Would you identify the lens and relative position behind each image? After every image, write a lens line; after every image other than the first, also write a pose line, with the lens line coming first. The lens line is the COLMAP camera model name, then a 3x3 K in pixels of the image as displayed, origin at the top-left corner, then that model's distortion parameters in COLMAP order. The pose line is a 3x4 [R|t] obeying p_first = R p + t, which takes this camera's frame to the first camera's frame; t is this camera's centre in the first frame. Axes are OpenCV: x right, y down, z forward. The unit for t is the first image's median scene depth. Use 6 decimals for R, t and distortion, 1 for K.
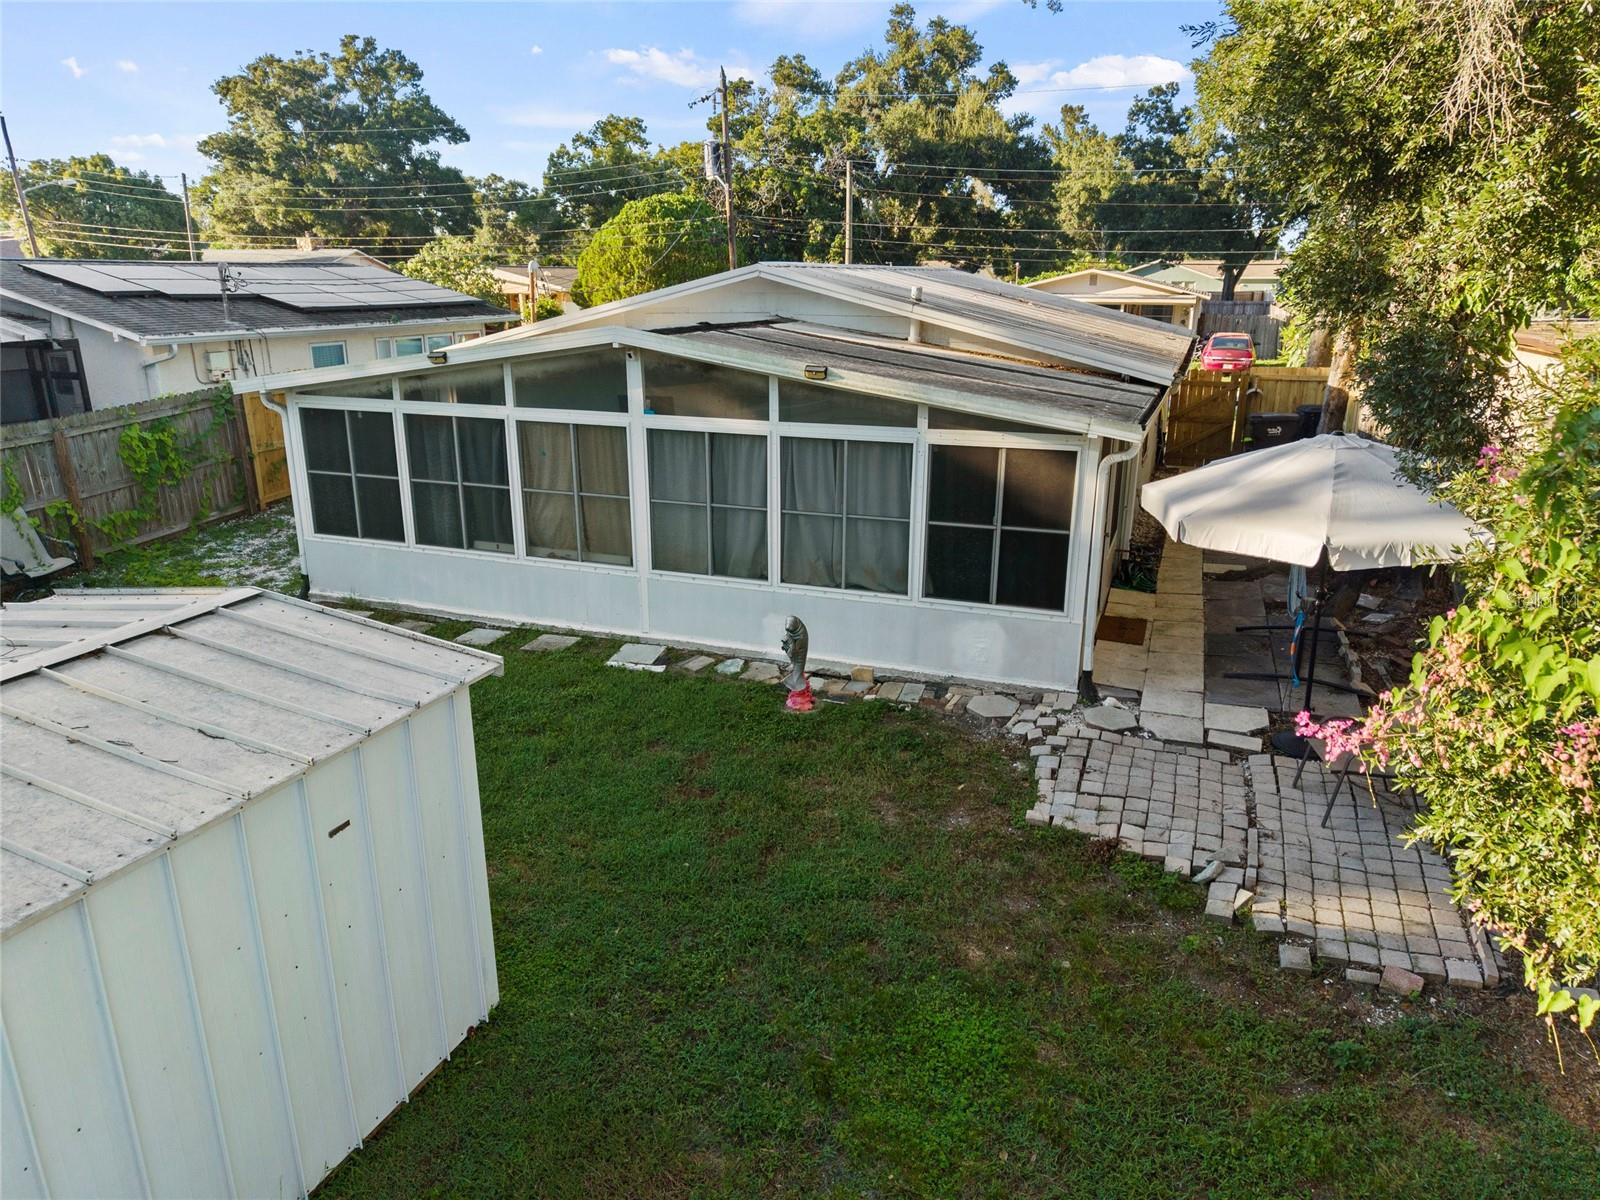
lens RADIAL K [[1071.1, 0, 804.2], [0, 1071.1, 596.5], [0, 0, 1]] dist [0.035499, -0.040503]
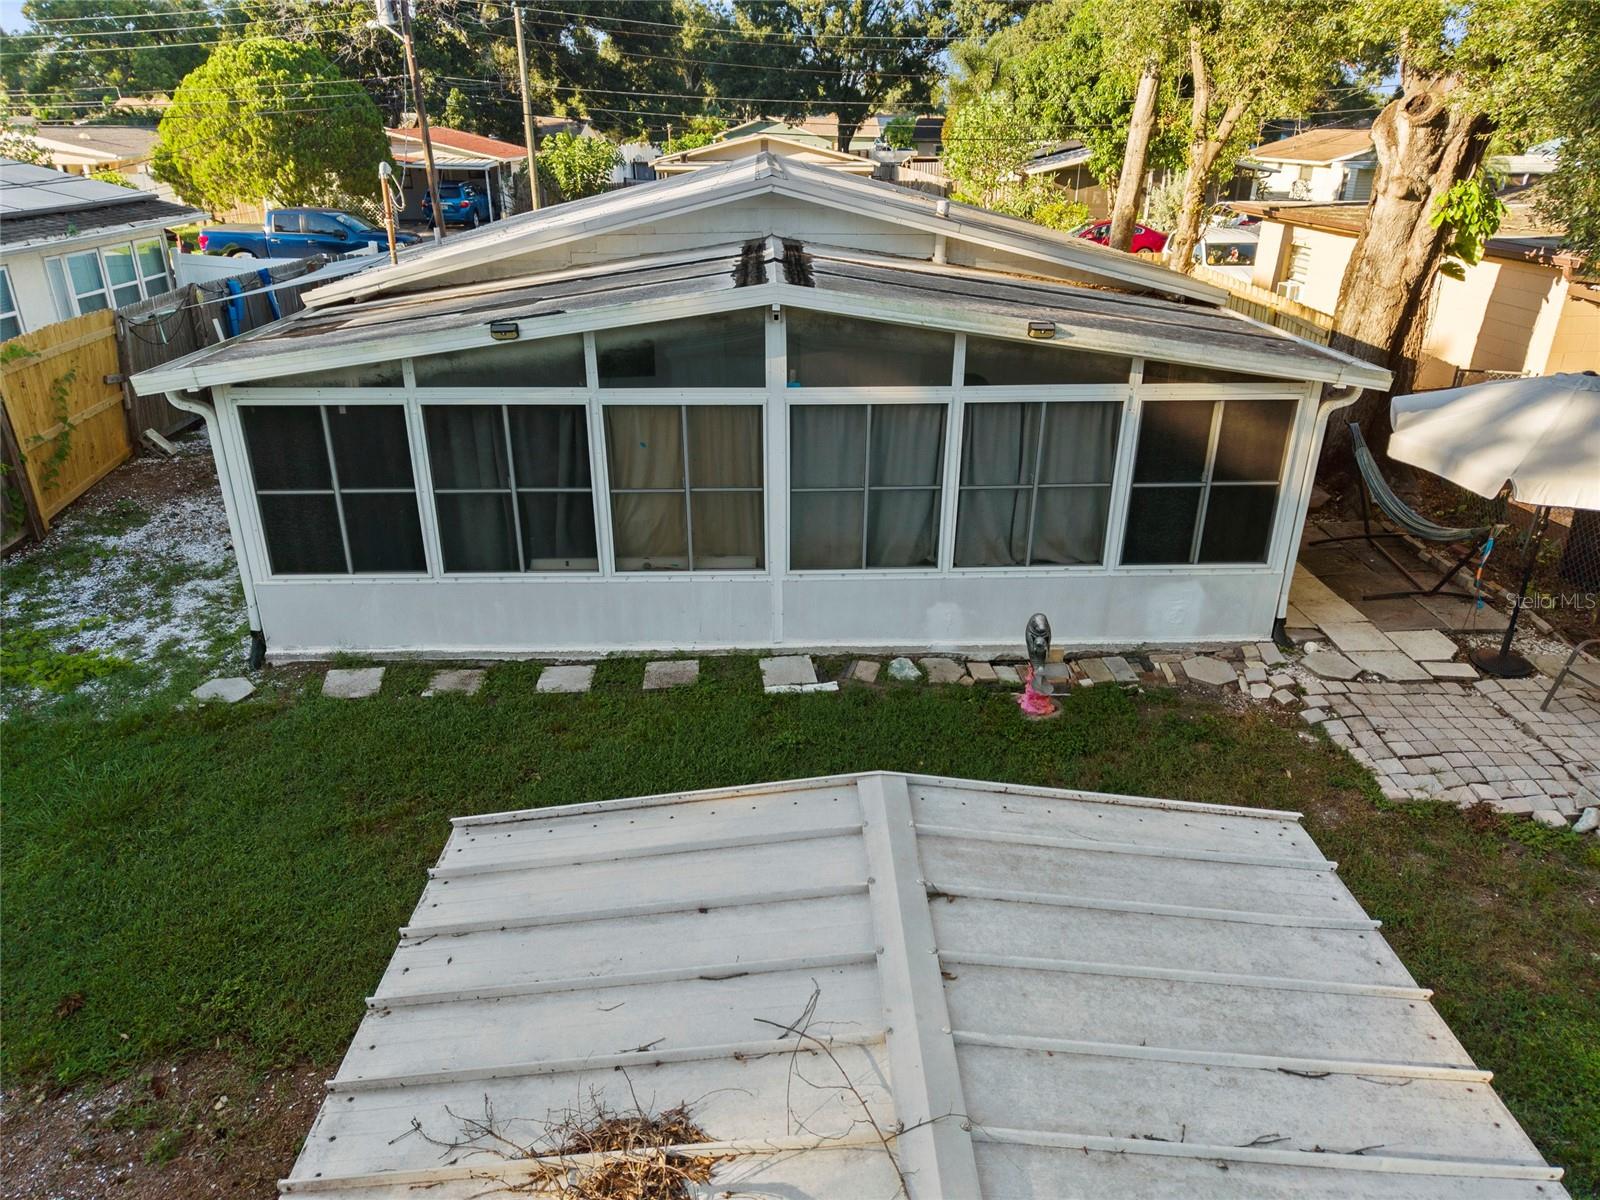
lens RADIAL K [[1071.1, 0, 803.7], [0, 1071.1, 599.0], [0, 0, 1]] dist [0.035499, -0.040503]
pose [[0.924505, -0.153703, 0.348807, -0.434184], [0.109200, 0.983539, 0.143969, -0.124142], [-0.365194, -0.095010, 0.926070, 0.219852]]
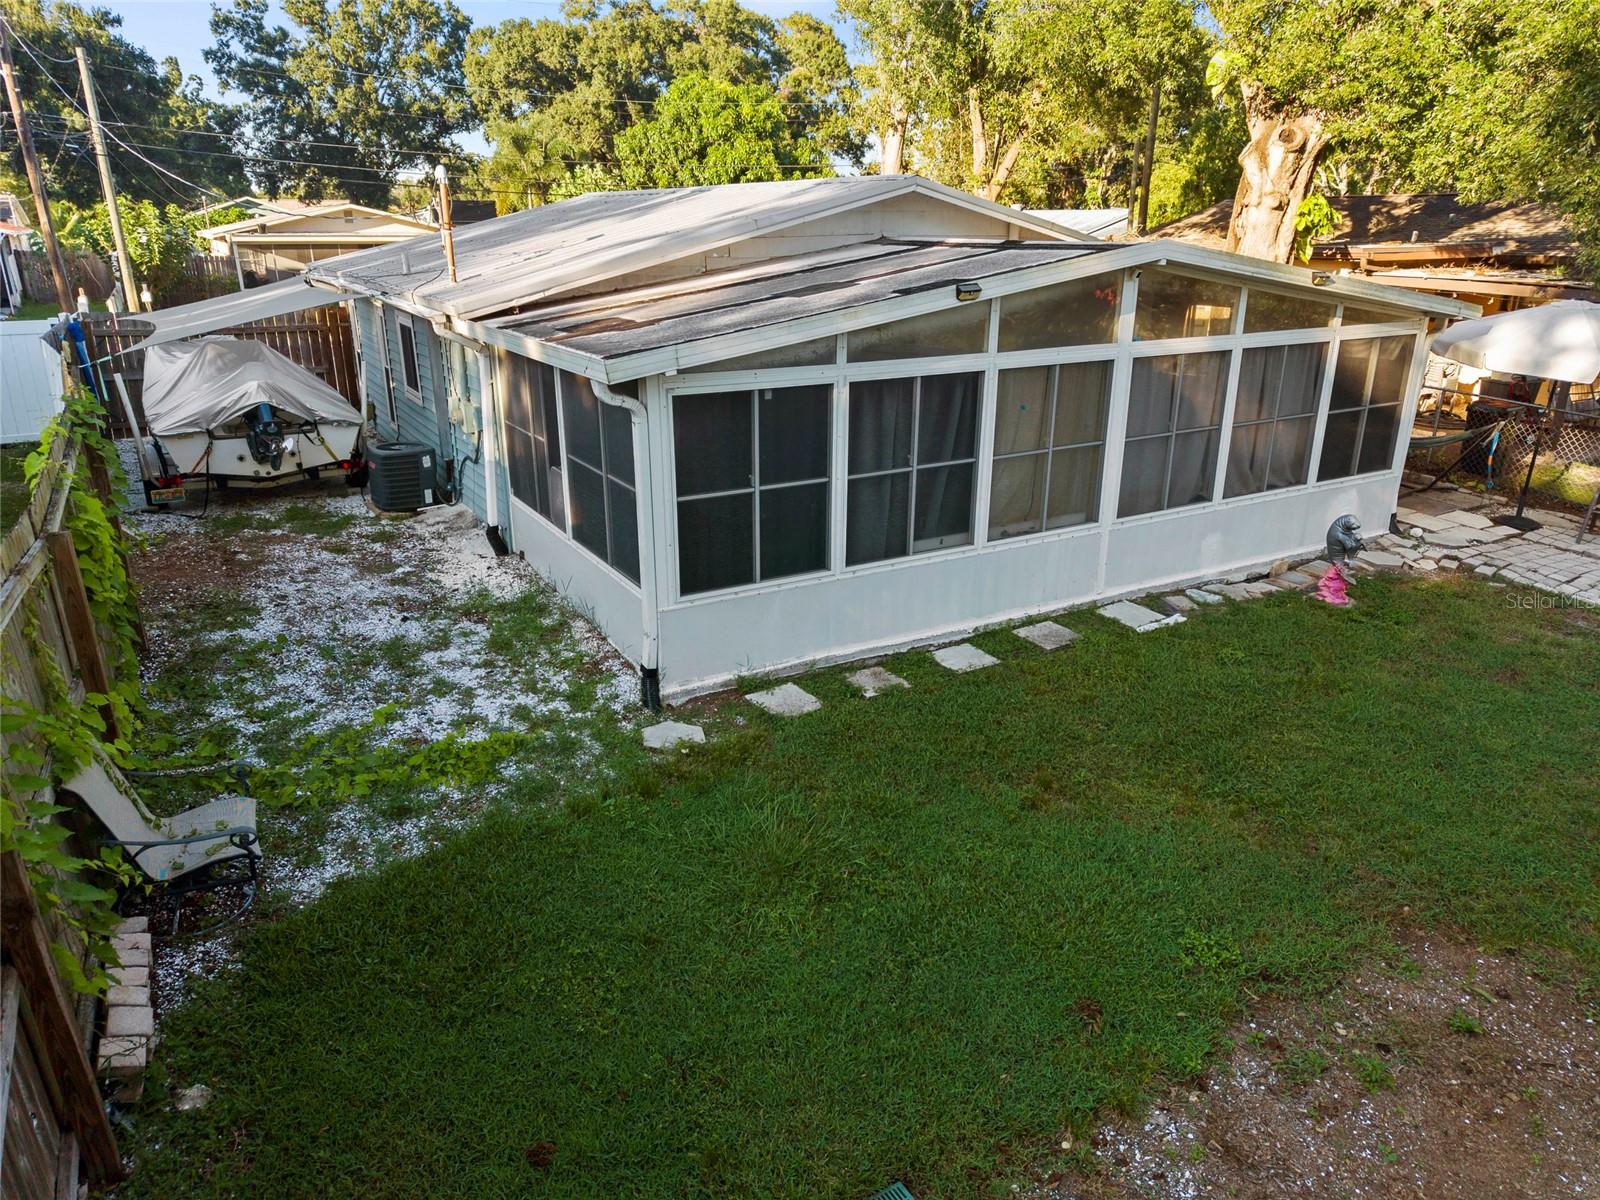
lens RADIAL K [[1071.1, 0, 806.6], [0, 1071.1, 598.8], [0, 0, 1]] dist [0.035499, -0.040503]
pose [[0.634076, -0.257025, 0.729305, -0.988323], [0.221660, 0.963978, 0.147013, -0.152092], [-0.740820, 0.068440, 0.668208, 0.605263]]
